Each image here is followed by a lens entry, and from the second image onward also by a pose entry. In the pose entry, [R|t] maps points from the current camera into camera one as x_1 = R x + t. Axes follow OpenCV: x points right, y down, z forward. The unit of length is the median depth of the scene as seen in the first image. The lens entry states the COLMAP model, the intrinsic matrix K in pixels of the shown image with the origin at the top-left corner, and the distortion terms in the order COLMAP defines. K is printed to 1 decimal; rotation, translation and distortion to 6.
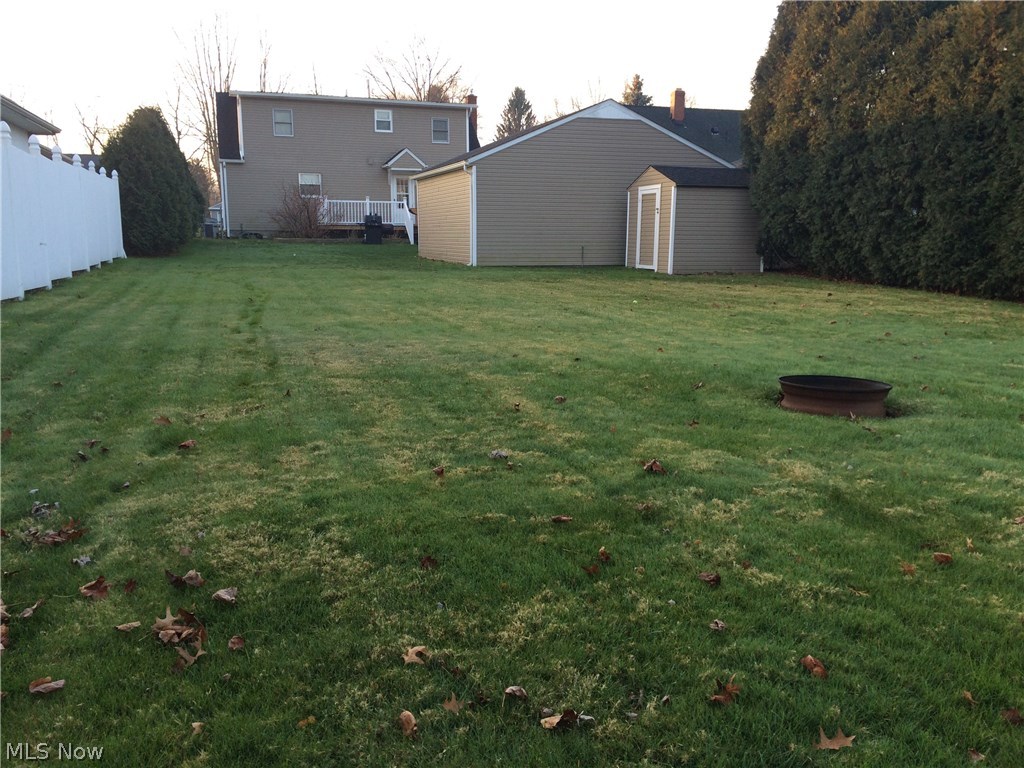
lens RADIAL K [[880.7, 0, 506.5], [0, 880.7, 387.3], [0, 0, 1]] dist [0.091344, -0.114850]
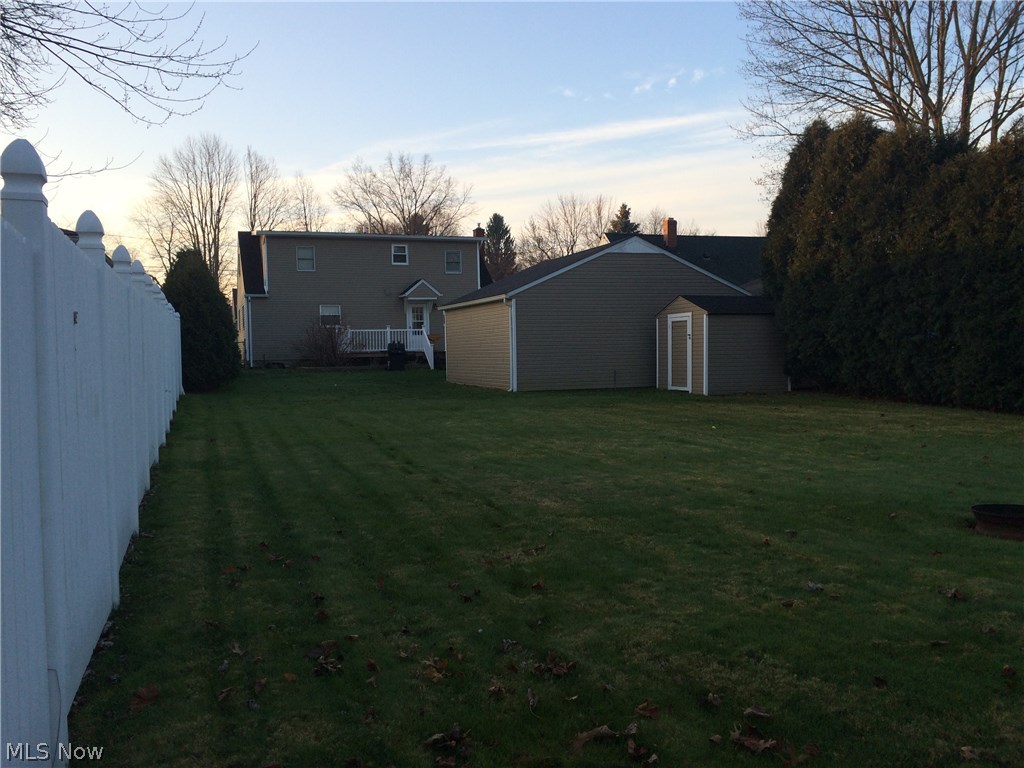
lens RADIAL K [[880.7, 0, 509.2], [0, 880.7, 391.2], [0, 0, 1]] dist [0.091344, -0.114850]
pose [[0.998983, -0.026220, 0.036693, -0.109419], [0.030568, 0.991880, -0.123446, -0.011844], [-0.033158, 0.124443, 0.991673, -0.049092]]
